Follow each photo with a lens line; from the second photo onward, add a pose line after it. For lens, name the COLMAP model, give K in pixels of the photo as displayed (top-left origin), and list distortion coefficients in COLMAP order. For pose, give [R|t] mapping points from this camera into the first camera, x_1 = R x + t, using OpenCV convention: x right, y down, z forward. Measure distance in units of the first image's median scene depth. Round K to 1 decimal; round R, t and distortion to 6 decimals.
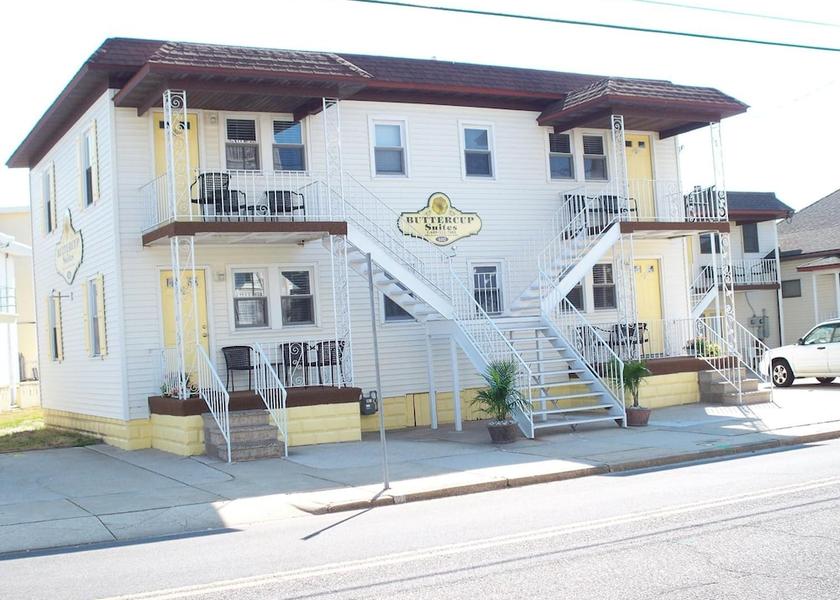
lens RADIAL K [[1046.5, 0, 420.0], [0, 1046.5, 300.0], [0, 0, 1]] dist [-0.001953, -0.007313]
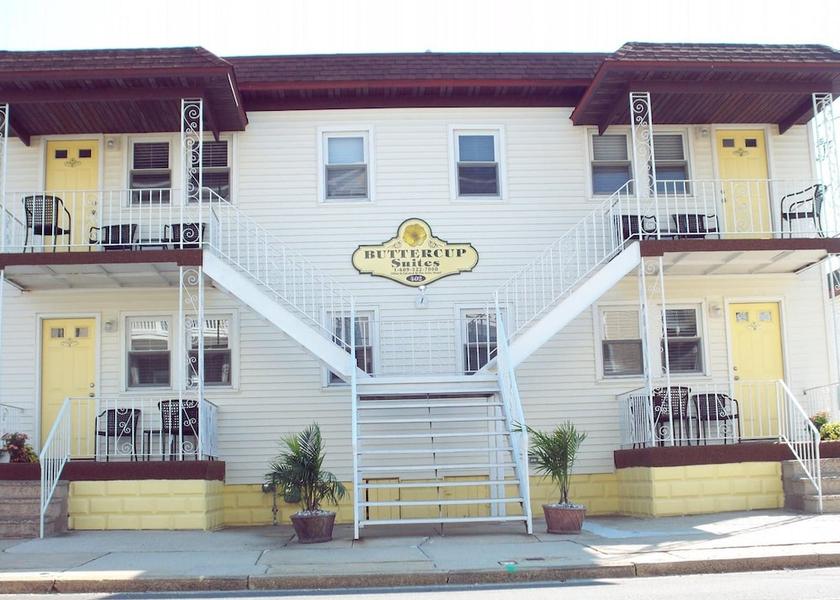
lens RADIAL K [[1209.5, 0, 419.9], [0, 1209.5, 255.1], [0, 0, 1]] dist [-0.142062, -0.604776]
pose [[0.906539, -0.017544, -0.421757, 0.394067], [-0.012276, 0.997618, -0.067884, -0.013934], [0.421944, 0.066717, 0.904164, 0.183456]]
